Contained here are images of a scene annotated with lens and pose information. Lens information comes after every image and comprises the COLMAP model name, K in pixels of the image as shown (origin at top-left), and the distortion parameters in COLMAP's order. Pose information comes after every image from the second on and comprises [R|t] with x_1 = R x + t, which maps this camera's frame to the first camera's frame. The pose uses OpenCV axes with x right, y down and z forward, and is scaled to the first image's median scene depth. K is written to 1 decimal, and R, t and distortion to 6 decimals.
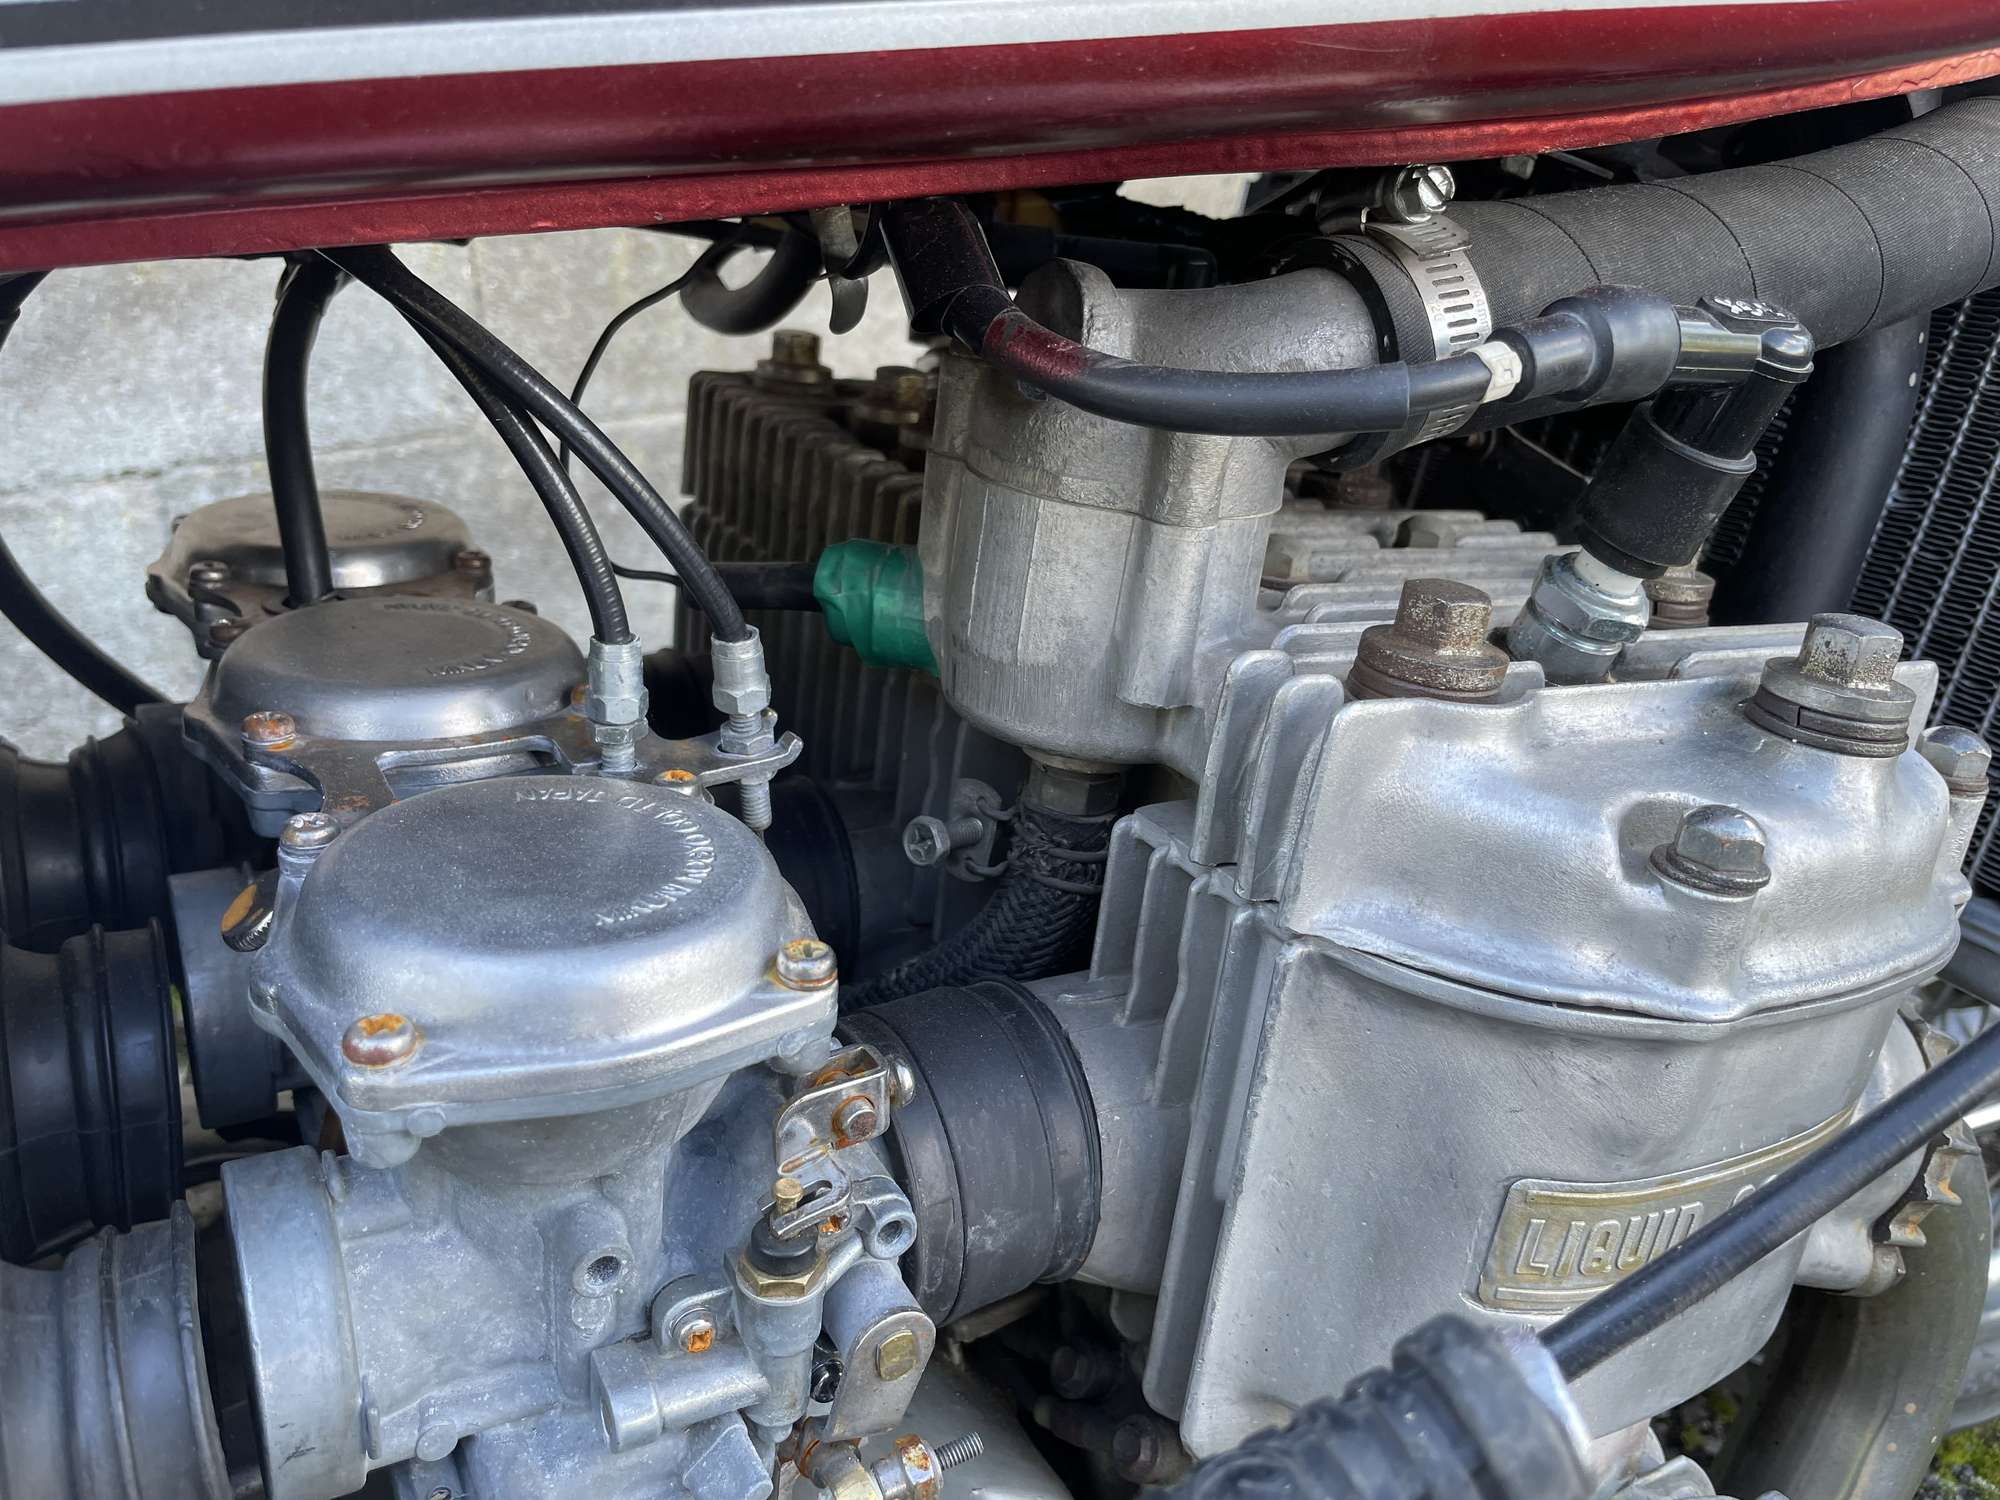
lens RADIAL K [[1534.4, 0, 987.9], [0, 1534.4, 754.0], [0, 0, 1]] dist [0.081299, -0.121472]
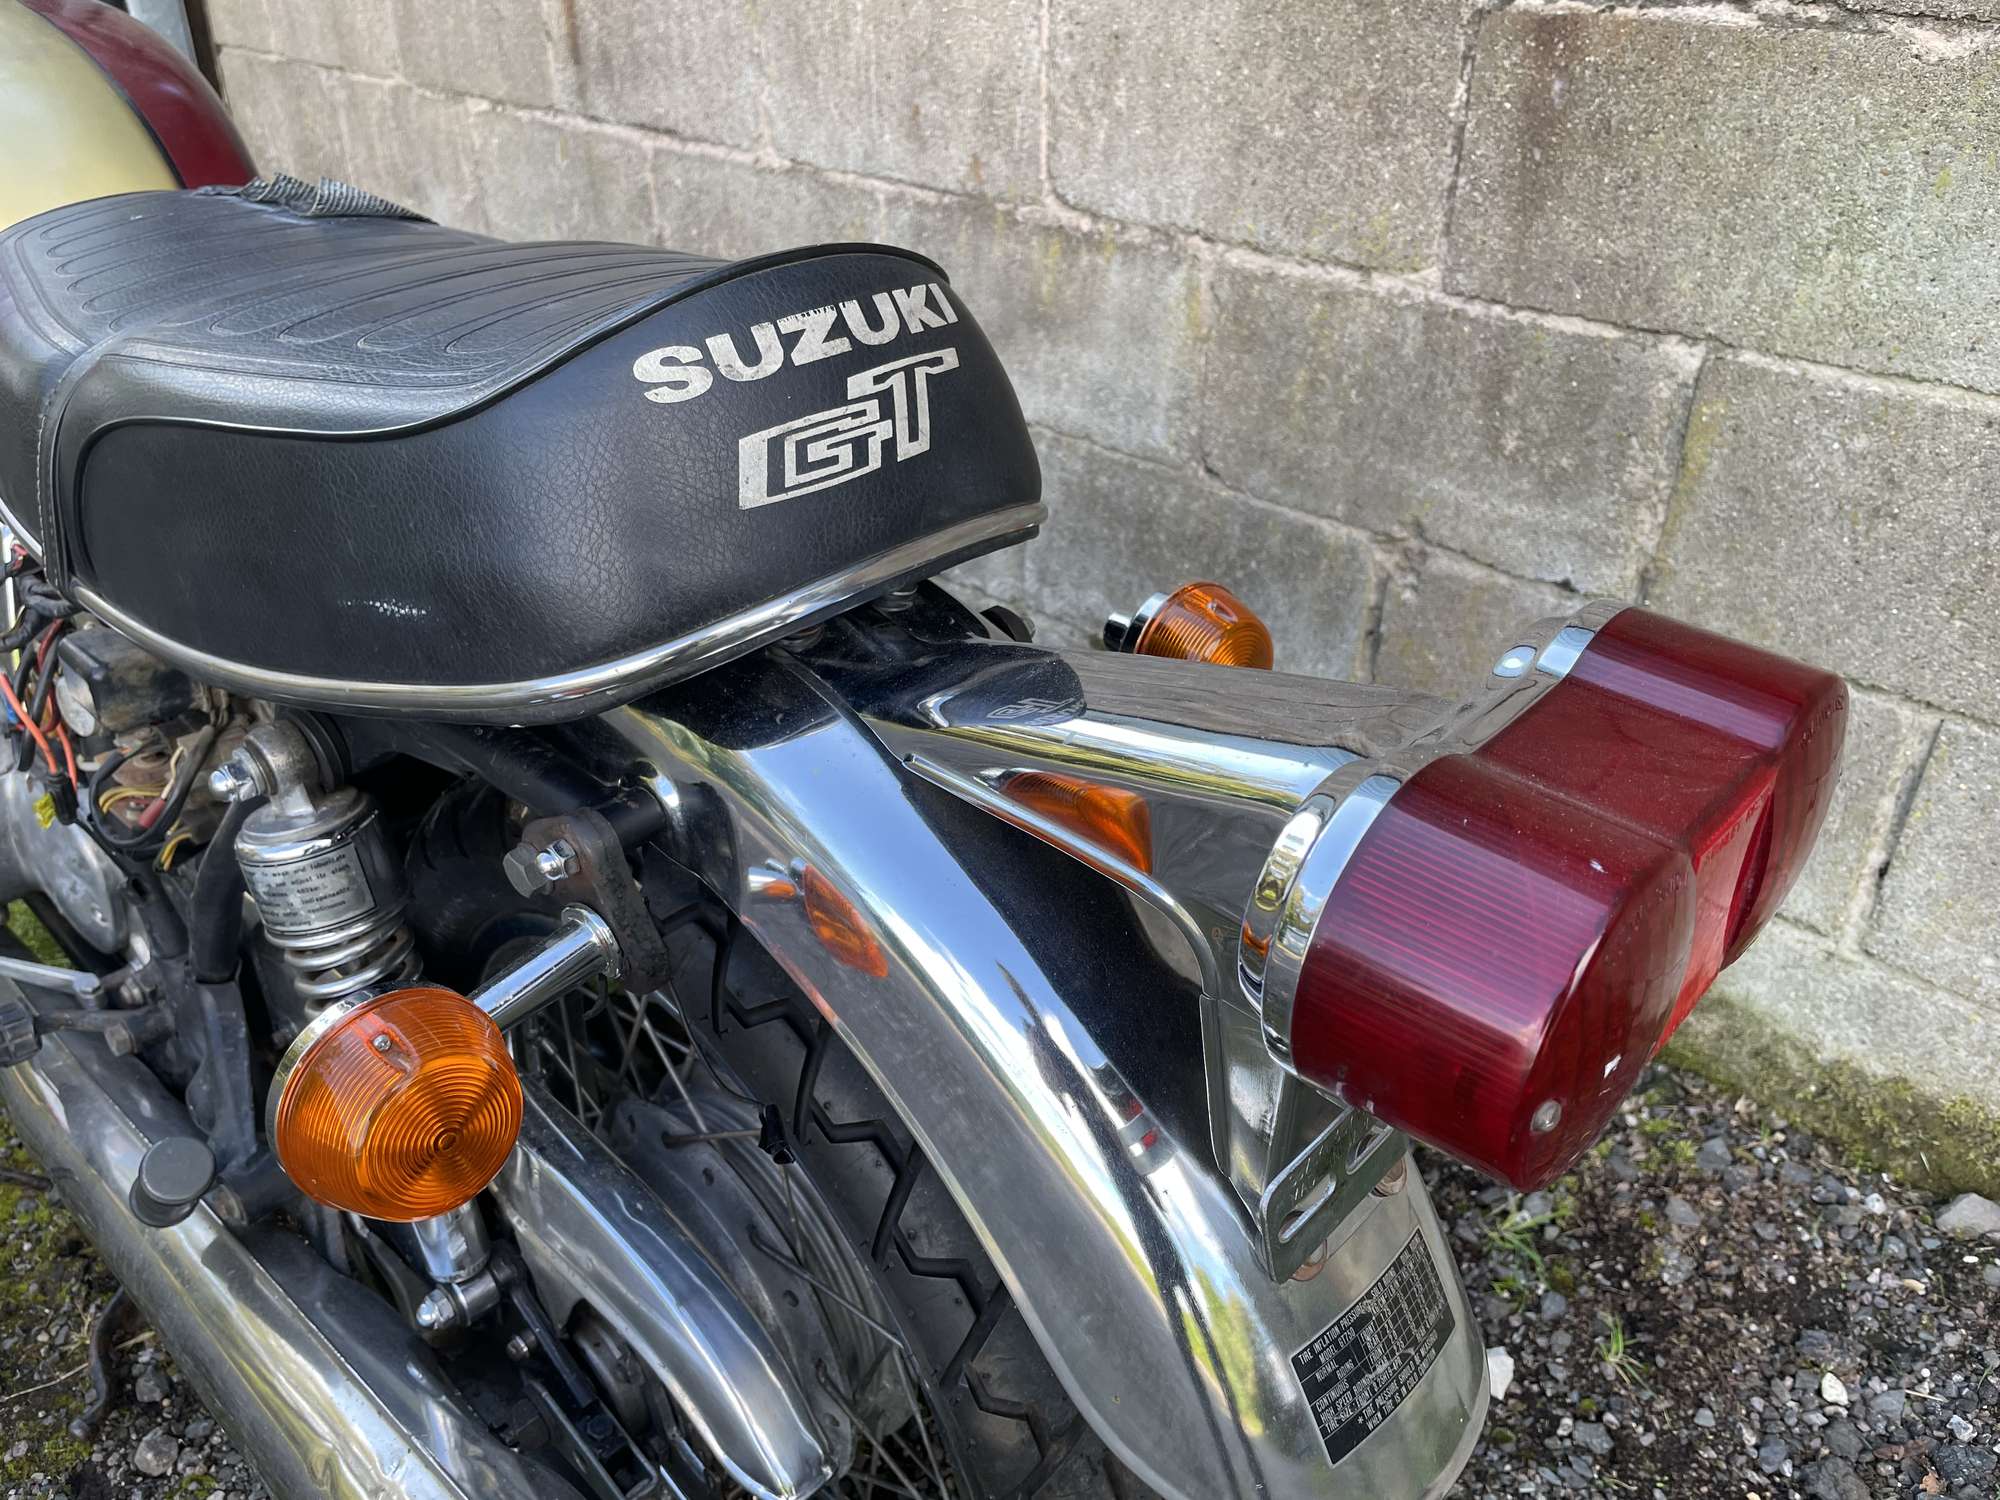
lens RADIAL K [[1534.4, 0, 982.5], [0, 1534.4, 745.9], [0, 0, 1]] dist [0.081299, -0.121472]
pose [[0.282783, 0.500628, -0.818172, 0.909743], [-0.411075, 0.833936, 0.368195, -0.473692], [0.866632, 0.232210, 0.441618, 0.354294]]
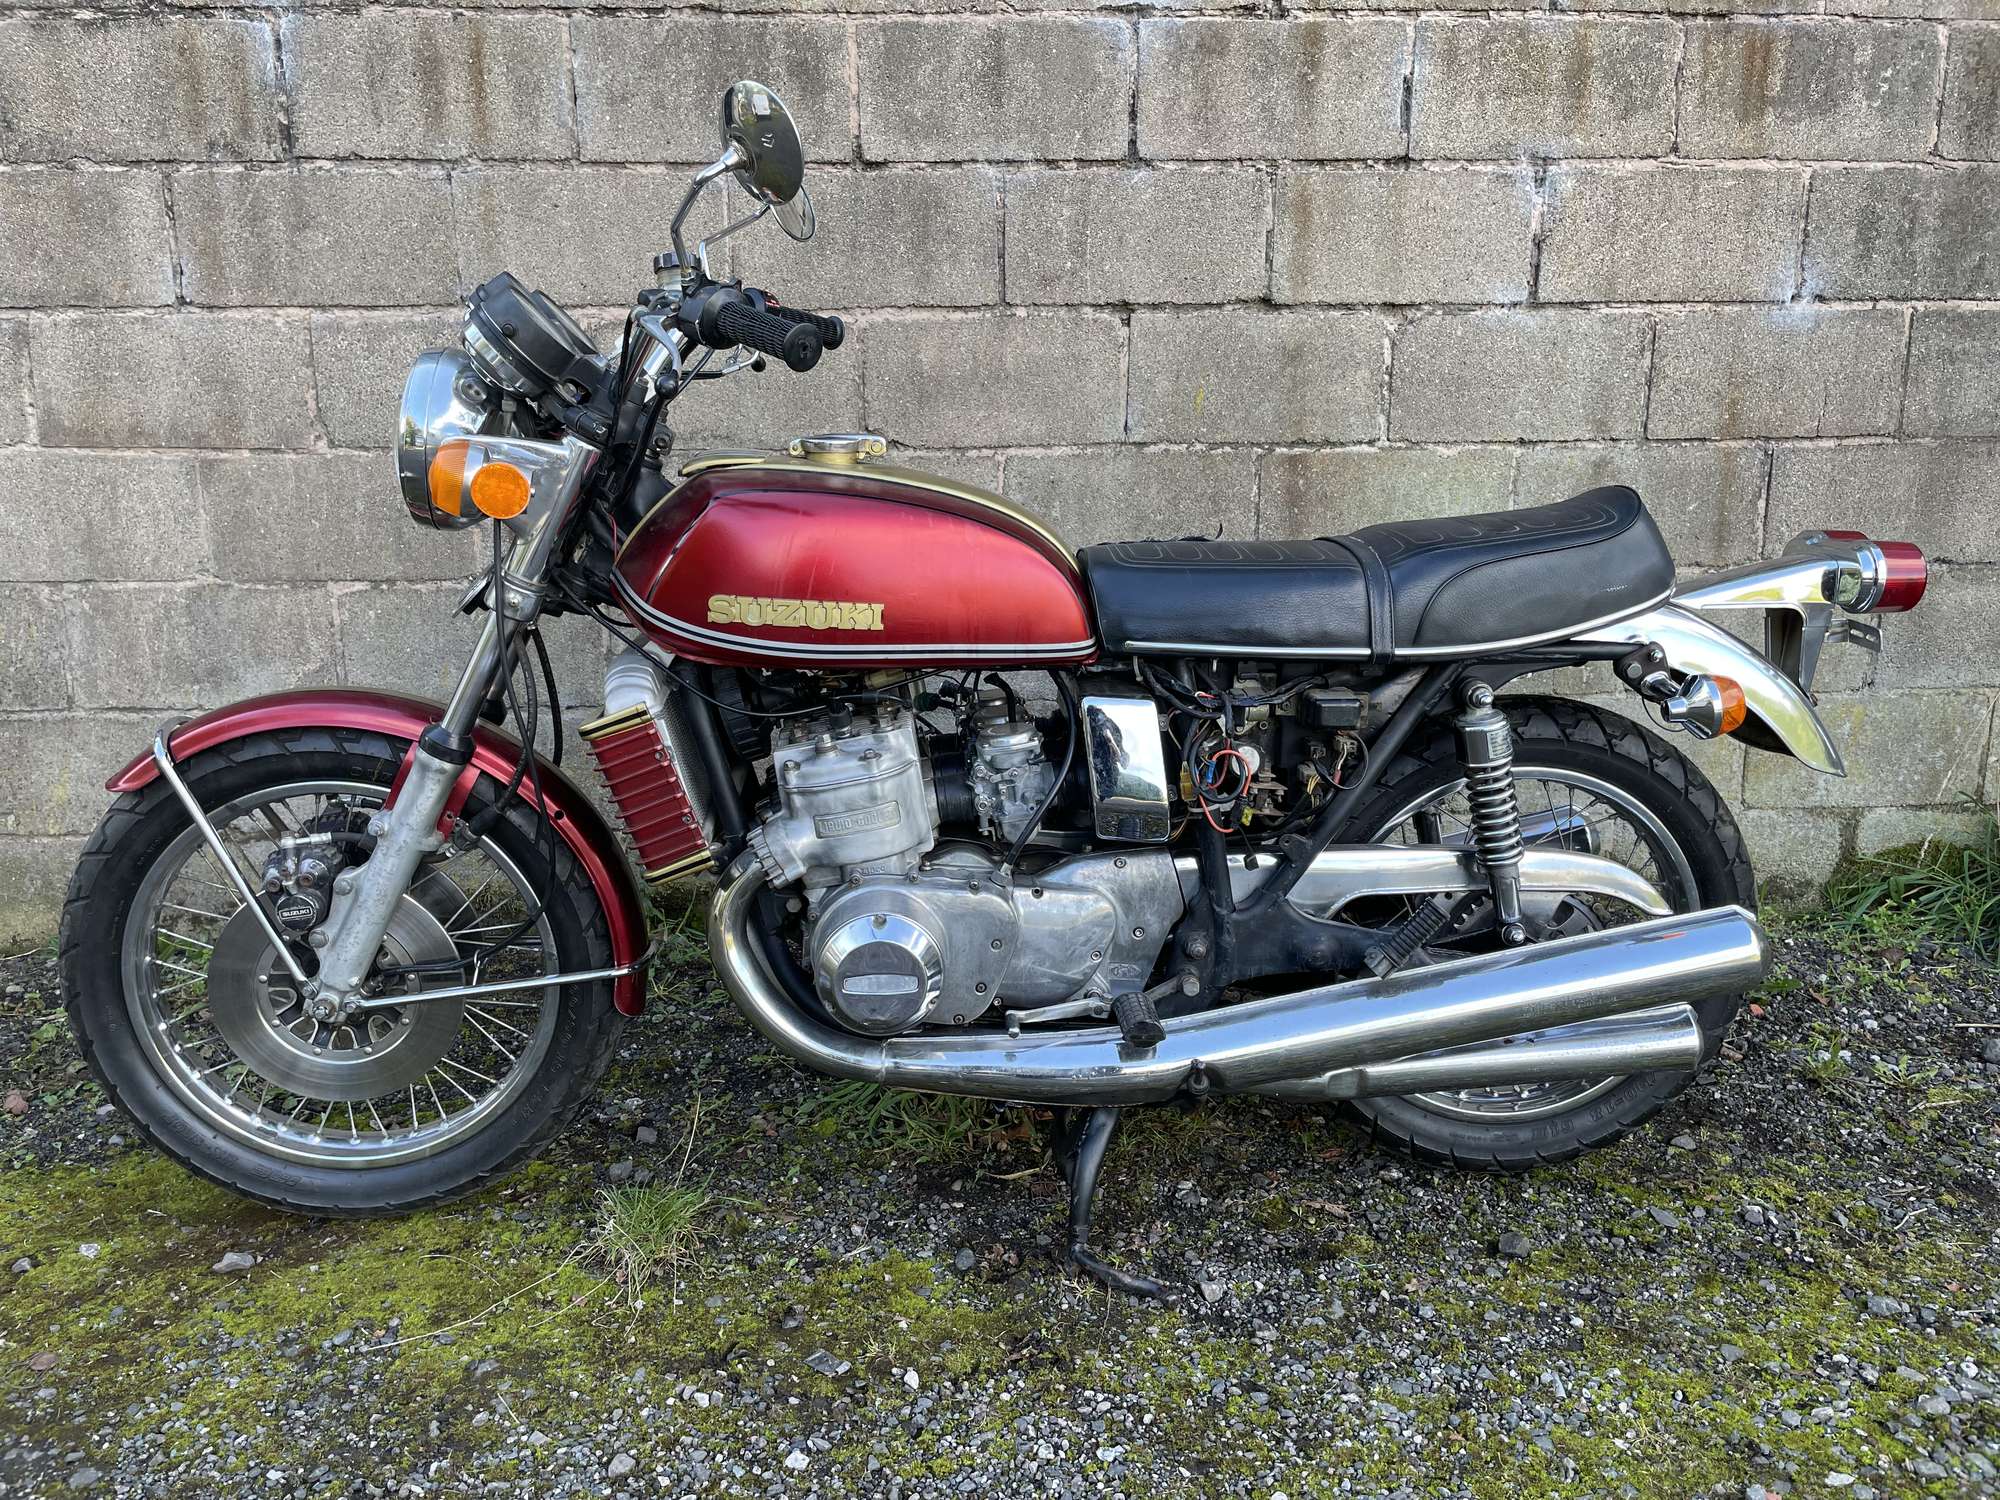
lens RADIAL K [[1534.4, 0, 997.1], [0, 1534.4, 727.2], [0, 0, 1]] dist [0.081299, -0.121472]
pose [[0.900706, 0.110784, -0.420066, 0.554191], [-0.198694, 0.964929, -0.171560, 0.299790], [0.386328, 0.237990, 0.891129, -1.276873]]
